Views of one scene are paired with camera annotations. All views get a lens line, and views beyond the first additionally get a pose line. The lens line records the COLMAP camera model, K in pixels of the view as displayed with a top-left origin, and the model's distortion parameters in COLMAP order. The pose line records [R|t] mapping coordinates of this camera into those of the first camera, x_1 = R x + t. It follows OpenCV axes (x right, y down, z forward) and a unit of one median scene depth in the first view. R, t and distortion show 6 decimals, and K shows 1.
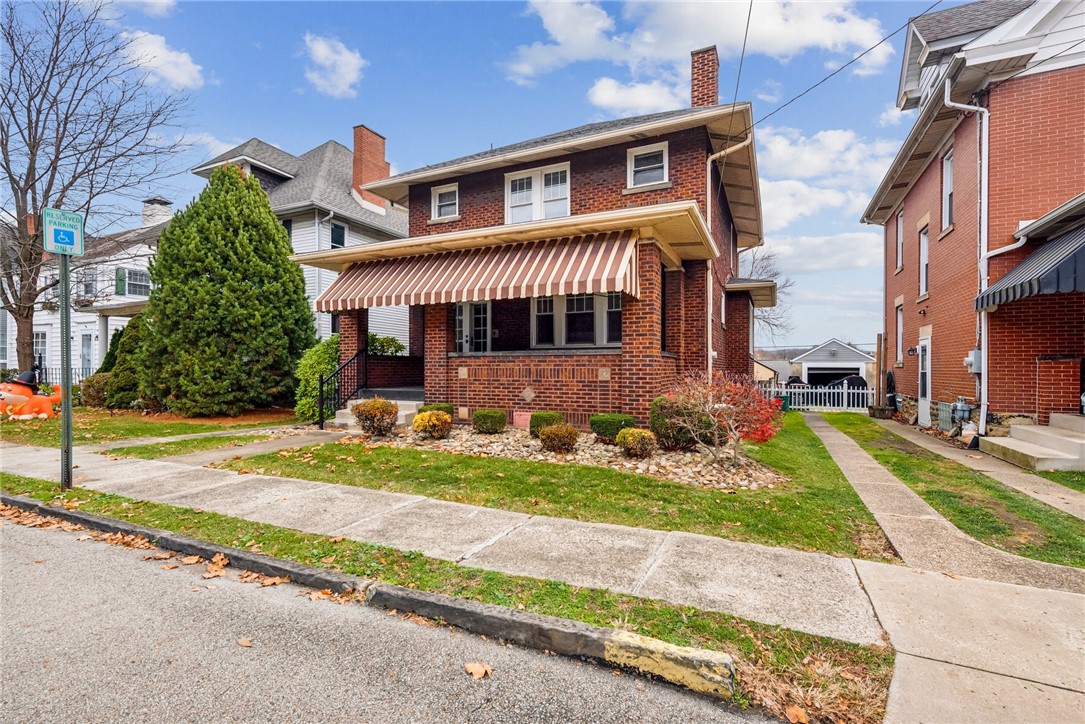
lens RADIAL K [[476.2, 0, 542.5], [0, 476.2, 362.0], [0, 0, 1]] dist [0.021510, -0.008029]
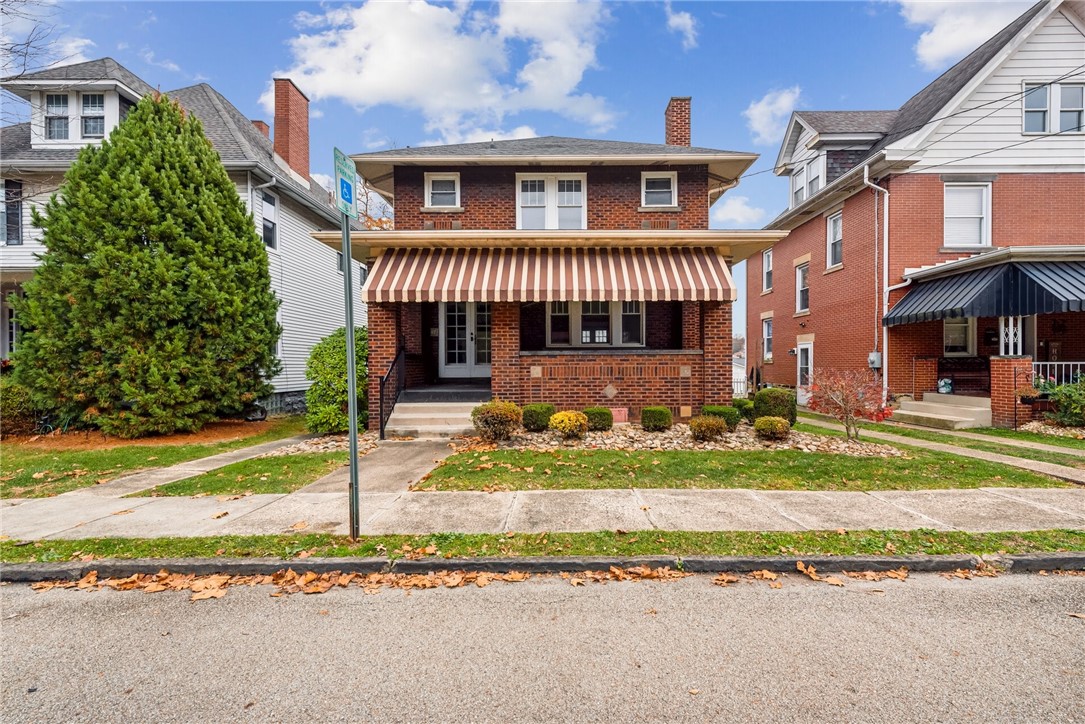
lens RADIAL K [[451.0, 0, 550.3], [0, 451.0, 364.2], [0, 0, 1]] dist [0.010607, -0.000418]
pose [[0.906577, -0.005425, 0.422006, -0.458231], [0.000627, 0.999934, 0.011508, -0.003339], [-0.422040, -0.010168, 0.906520, 0.117781]]
